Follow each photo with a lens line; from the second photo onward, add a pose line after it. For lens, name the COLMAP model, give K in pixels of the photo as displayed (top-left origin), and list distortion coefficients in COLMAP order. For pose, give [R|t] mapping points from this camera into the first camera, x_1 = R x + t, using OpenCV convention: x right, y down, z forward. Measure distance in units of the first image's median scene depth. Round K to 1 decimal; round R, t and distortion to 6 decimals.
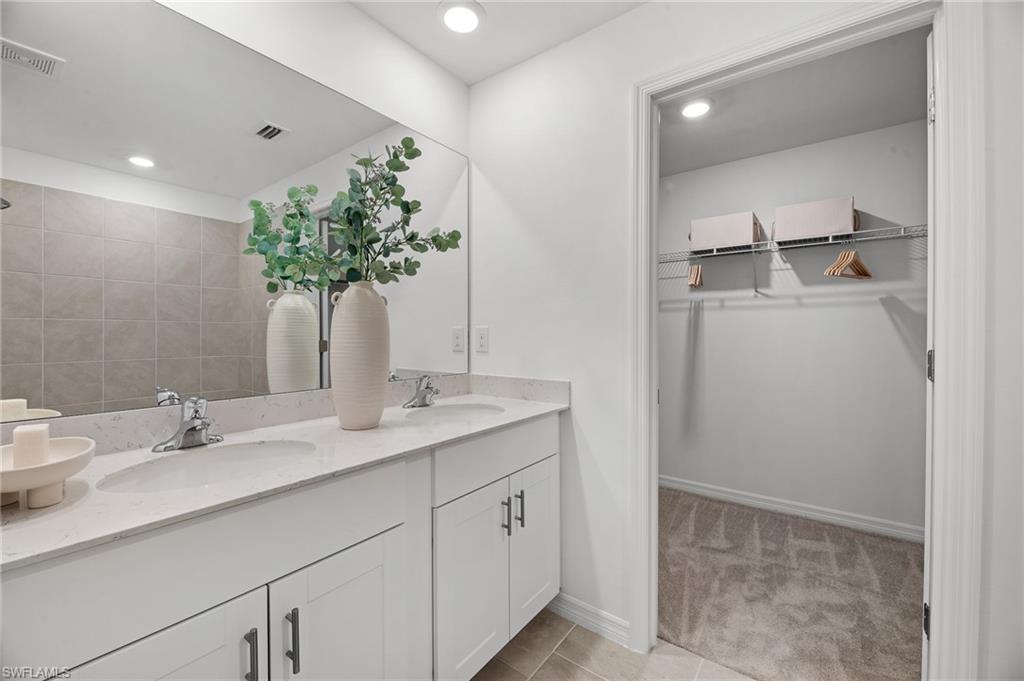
lens RADIAL K [[409.0, 0, 513.1], [0, 409.0, 340.4], [0, 0, 1]] dist [-0.000651, 0.000707]
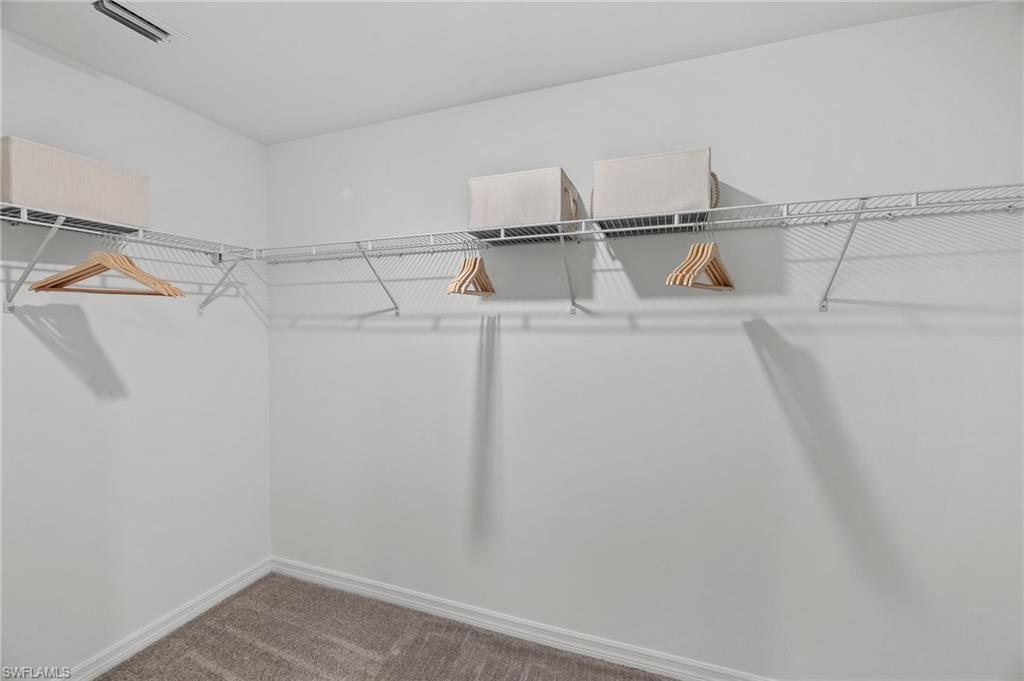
lens RADIAL K [[409.0, 0, 514.3], [0, 409.0, 336.8], [0, 0, 1]] dist [-0.000651, 0.000707]
pose [[0.959777, -0.010390, 0.280571, 0.354481], [0.006966, 0.999889, 0.013198, -0.083802], [-0.280677, -0.010712, 0.959743, 0.458315]]
